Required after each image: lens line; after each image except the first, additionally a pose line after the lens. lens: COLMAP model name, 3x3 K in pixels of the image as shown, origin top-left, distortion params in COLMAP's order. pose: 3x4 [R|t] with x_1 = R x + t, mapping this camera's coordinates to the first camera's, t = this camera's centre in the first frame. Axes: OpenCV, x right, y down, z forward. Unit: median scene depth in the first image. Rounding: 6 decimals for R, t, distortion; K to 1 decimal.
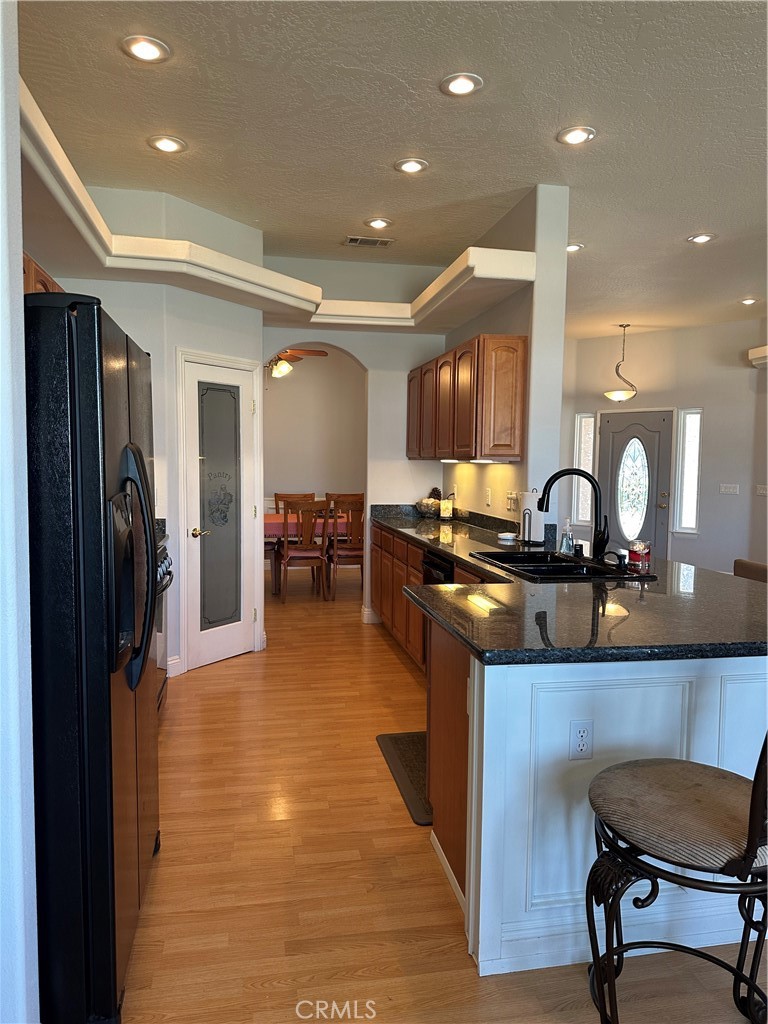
lens RADIAL K [[729.9, 0, 384.0], [0, 729.9, 512.0], [0, 0, 1]] dist [0.113396, -0.187676]
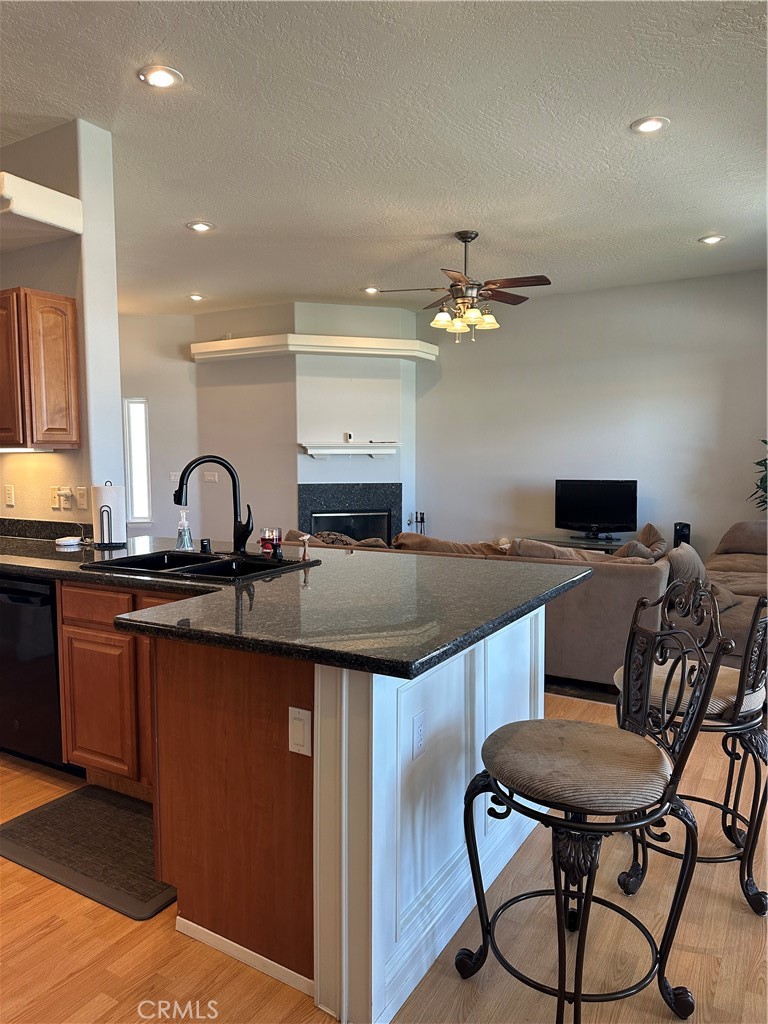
lens RADIAL K [[735.0, 0, 384.0], [0, 735.0, 512.0], [0, 0, 1]] dist [0.007571, -0.004087]
pose [[0.658555, -0.073357, 0.748948, -0.217433], [0.065275, 0.997055, 0.040261, -0.009566], [-0.749696, 0.022373, 0.661404, 0.195923]]
